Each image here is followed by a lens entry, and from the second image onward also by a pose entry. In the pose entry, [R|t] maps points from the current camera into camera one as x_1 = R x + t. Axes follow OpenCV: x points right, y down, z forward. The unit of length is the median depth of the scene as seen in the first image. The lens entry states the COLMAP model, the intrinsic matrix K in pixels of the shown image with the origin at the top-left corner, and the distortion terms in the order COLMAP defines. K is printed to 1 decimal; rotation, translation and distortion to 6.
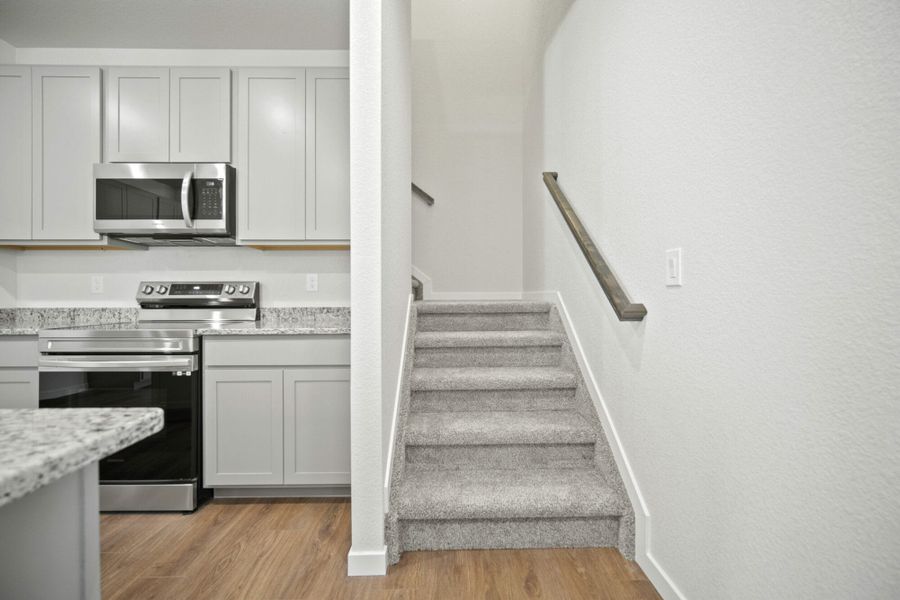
lens RADIAL K [[360.9, 0, 452.0], [0, 360.9, 294.2], [0, 0, 1]] dist [0.000260, -0.000347]
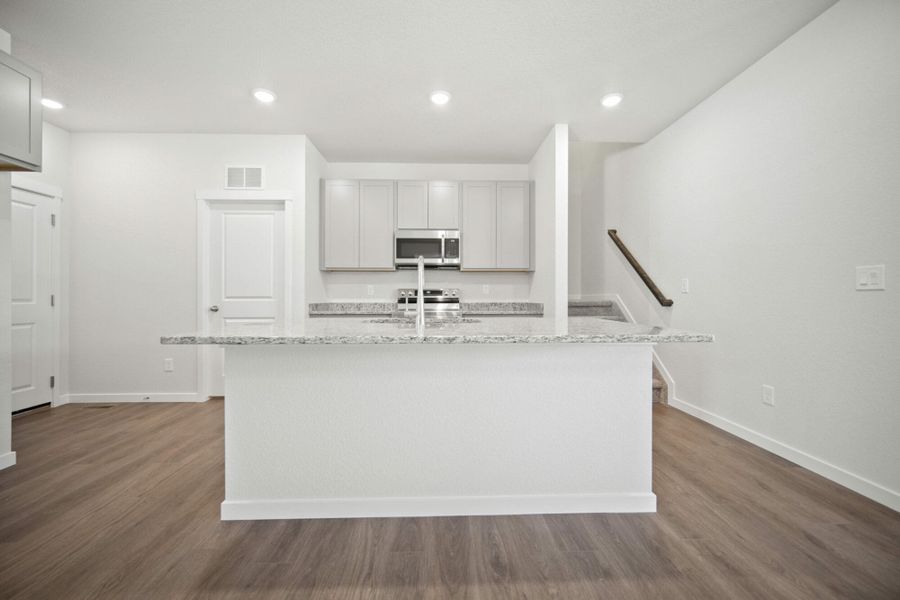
lens RADIAL K [[360.9, 0, 448.3], [0, 360.9, 298.7], [0, 0, 1]] dist [0.000260, -0.000347]
pose [[0.999940, 0.002148, 0.010753, -0.628250], [-0.002172, 0.999995, 0.002169, 0.012135], [-0.010749, -0.002192, 0.999940, -0.891449]]
